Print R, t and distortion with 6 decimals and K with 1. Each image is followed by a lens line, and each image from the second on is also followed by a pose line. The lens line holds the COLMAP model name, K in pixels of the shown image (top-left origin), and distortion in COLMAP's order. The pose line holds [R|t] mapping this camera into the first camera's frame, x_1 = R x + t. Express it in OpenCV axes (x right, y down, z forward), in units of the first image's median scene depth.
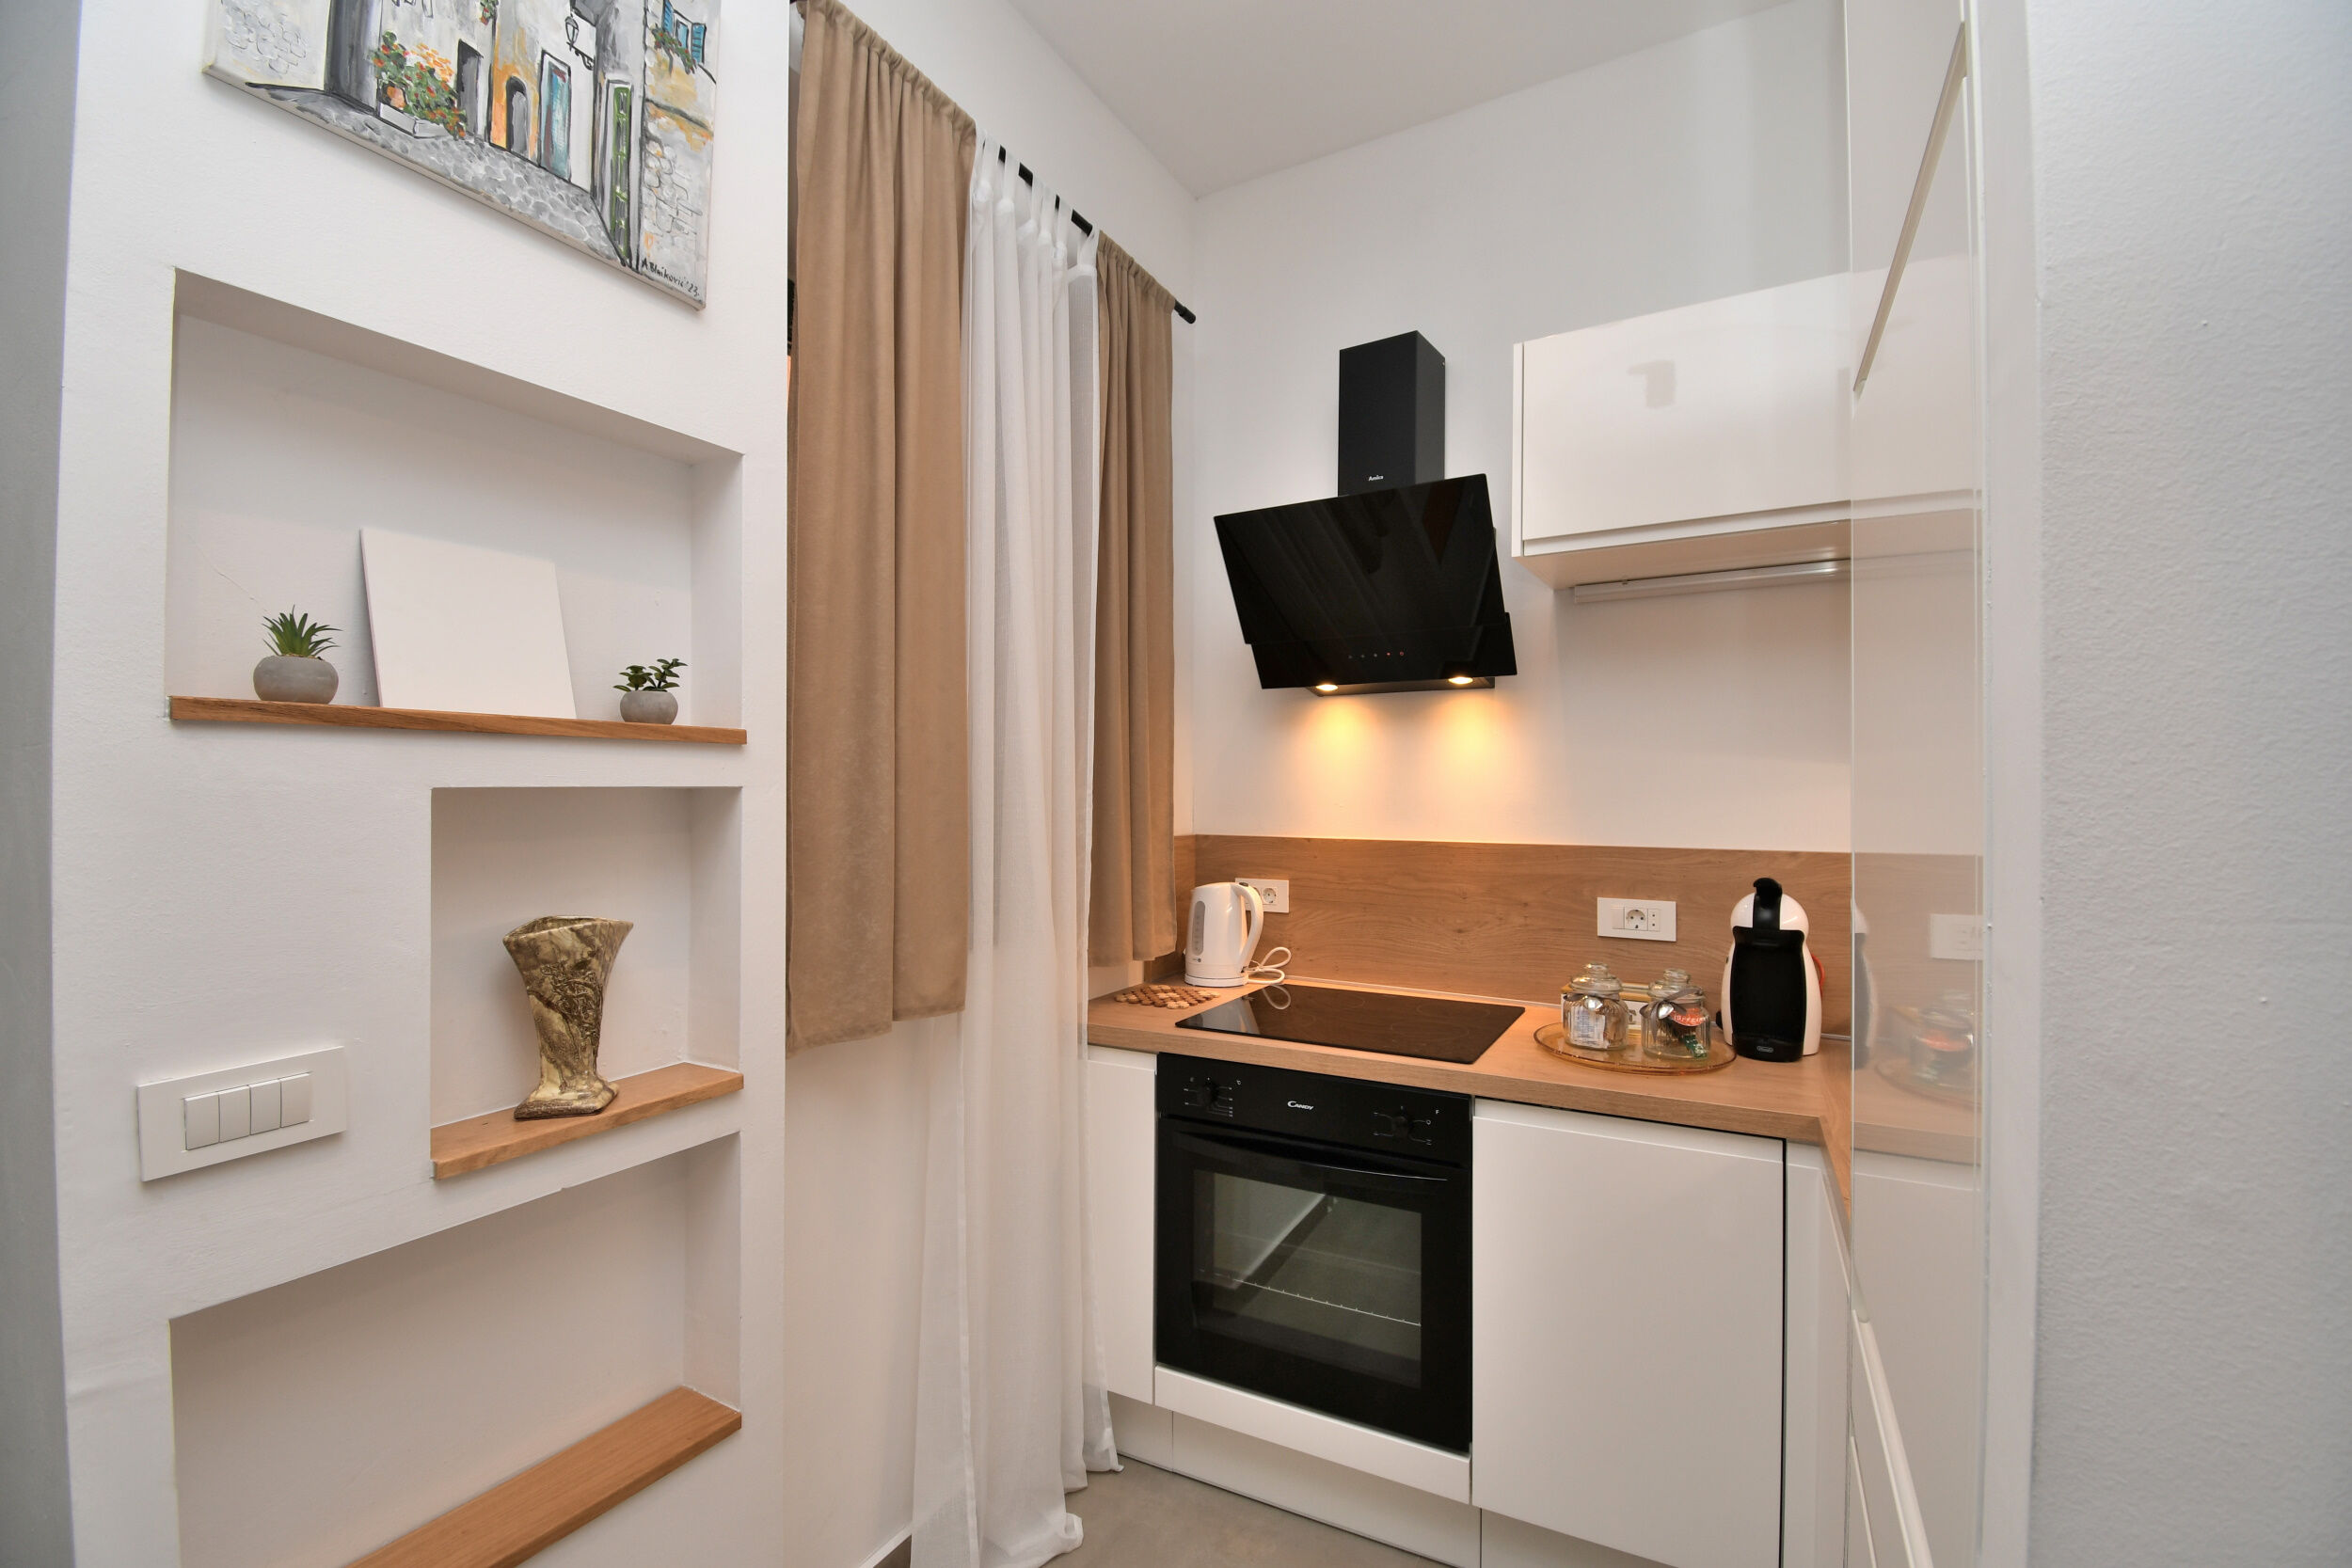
lens RADIAL K [[1033.1, 0, 1180.8], [0, 1033.1, 786.2], [0, 0, 1]] dist [0.000117, -0.012940]
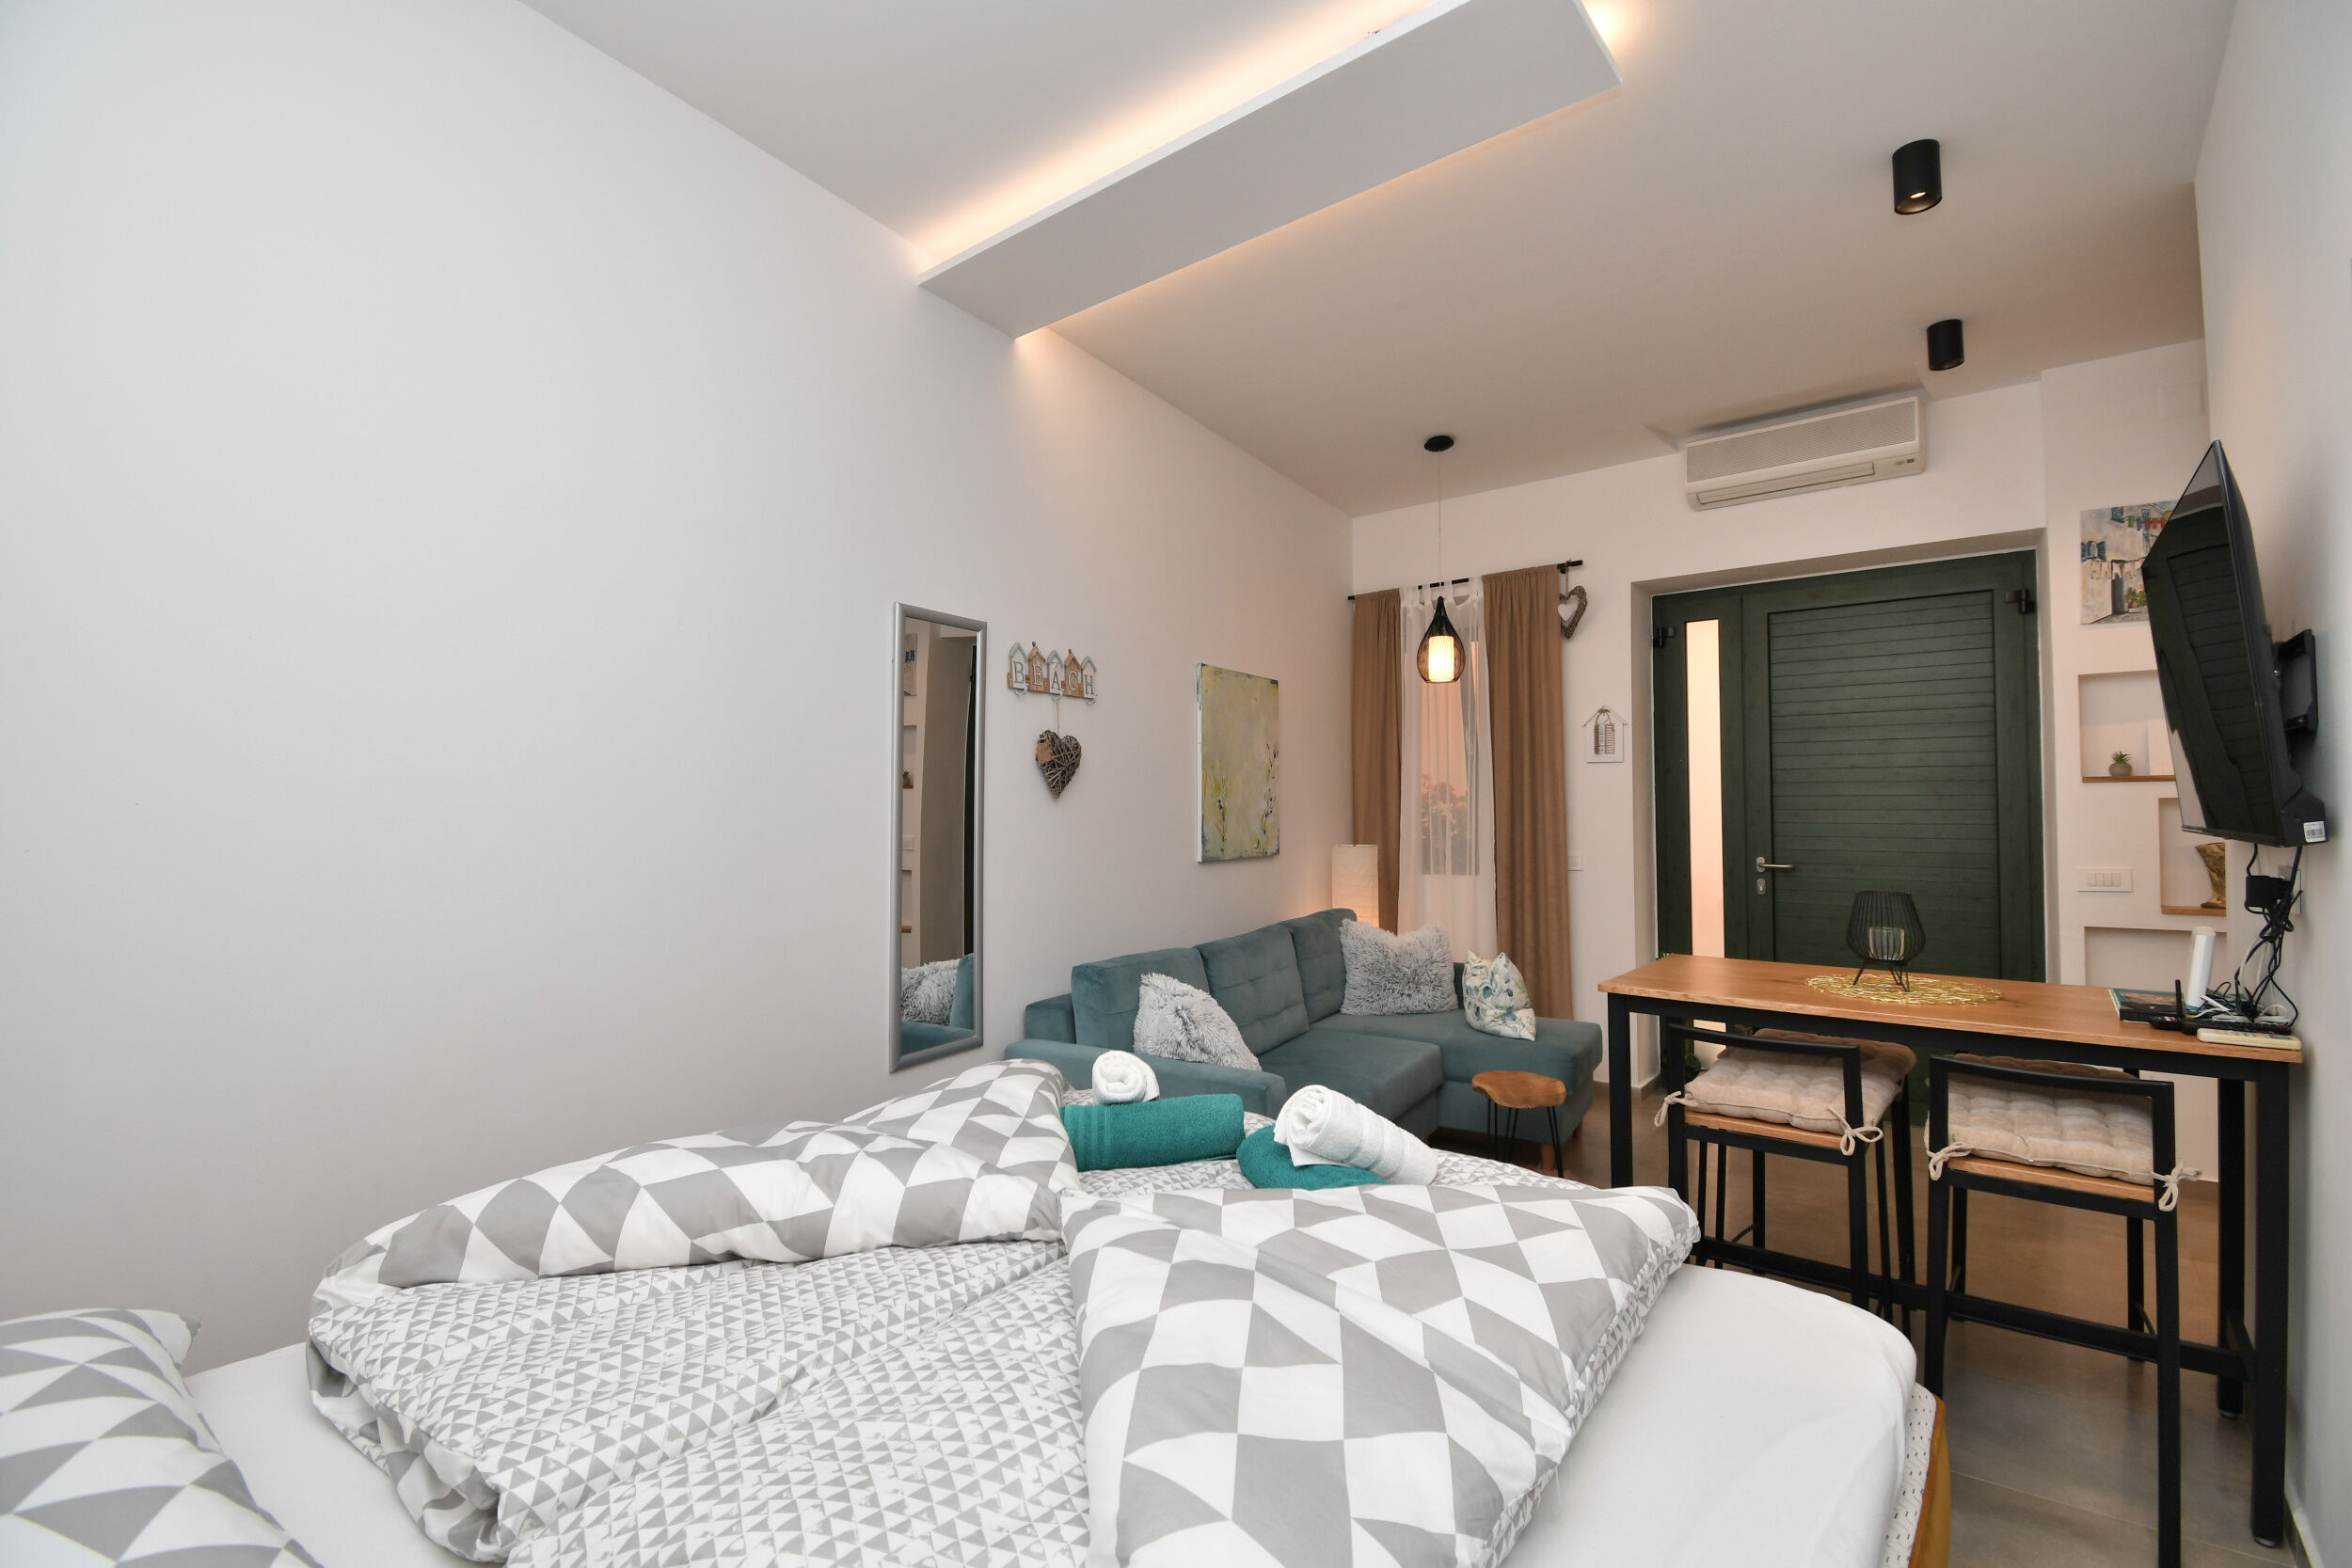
lens RADIAL K [[1033.1, 0, 1167.6], [0, 1033.1, 789.5], [0, 0, 1]] dist [0.000117, -0.012940]
pose [[-0.202805, -0.023284, -0.978942, 2.819319], [0.009362, 0.999625, -0.025715, 0.027046], [0.979174, -0.014380, -0.202511, -1.331518]]
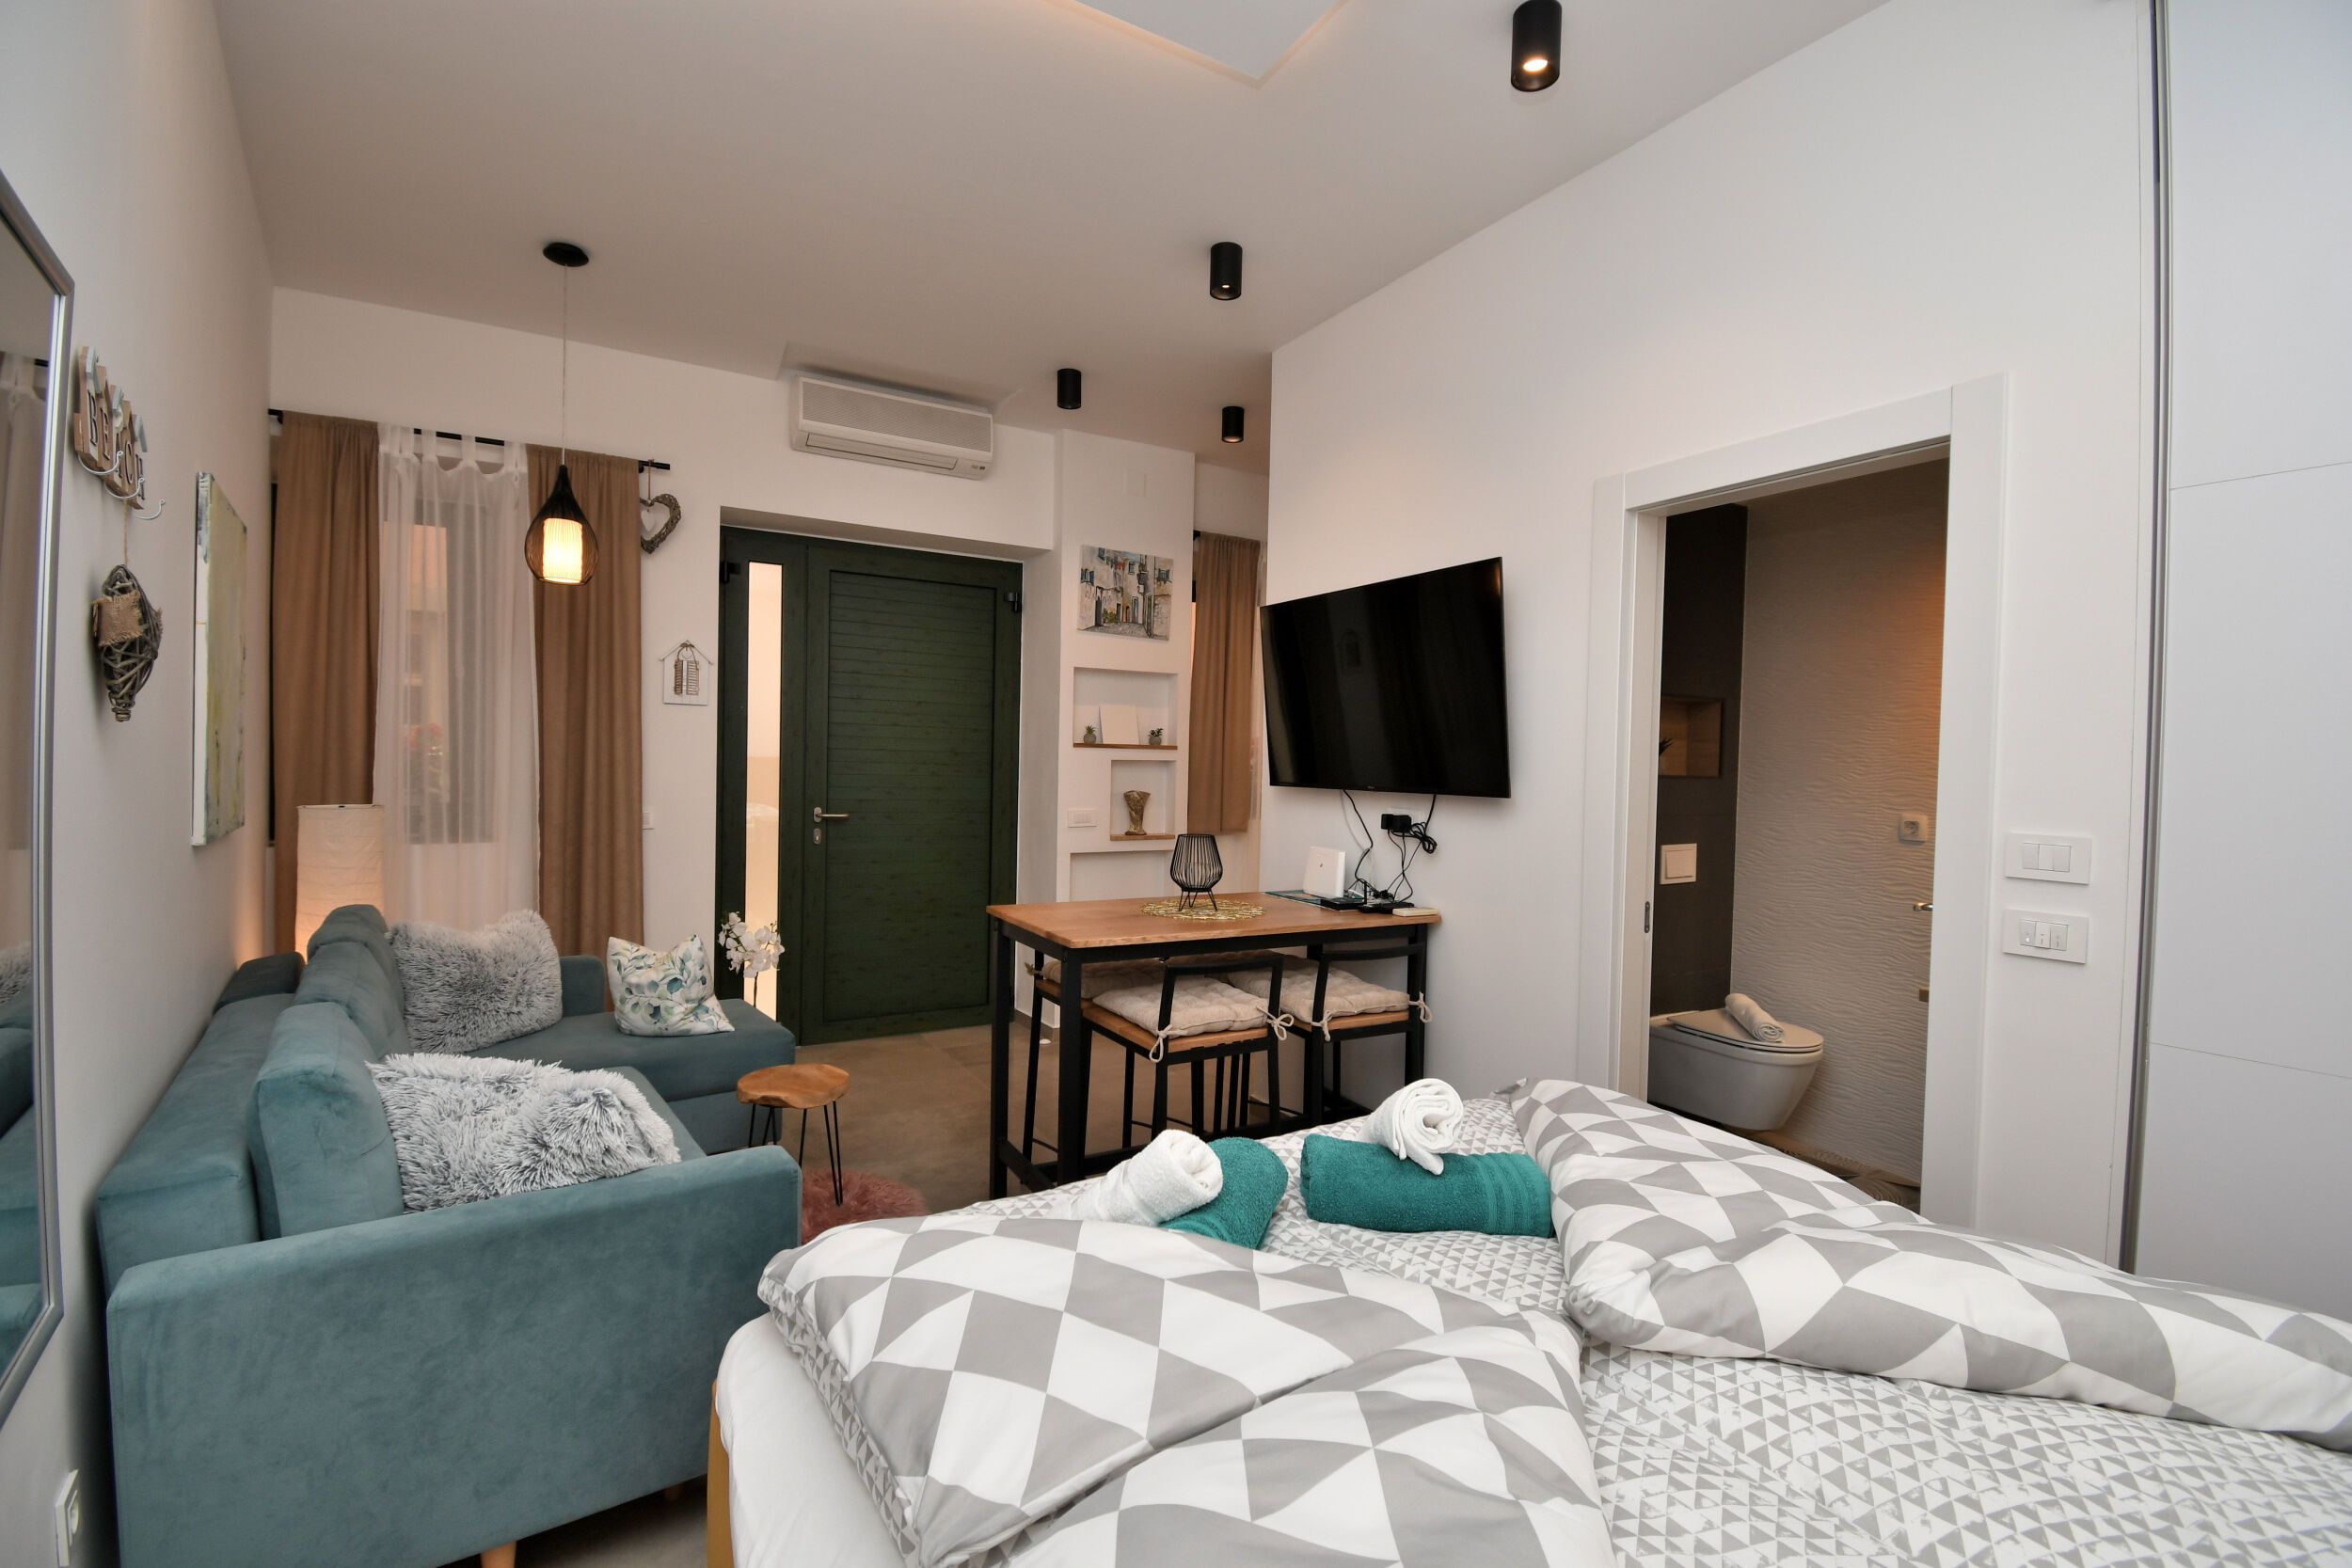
lens RADIAL K [[1033.1, 0, 1182.9], [0, 1033.1, 788.5], [0, 0, 1]] dist [0.000117, -0.012940]
pose [[0.850701, 0.023695, -0.525116, 1.842871], [-0.012679, 0.999618, 0.024565, 0.013009], [0.525497, -0.014240, 0.850676, -2.583429]]
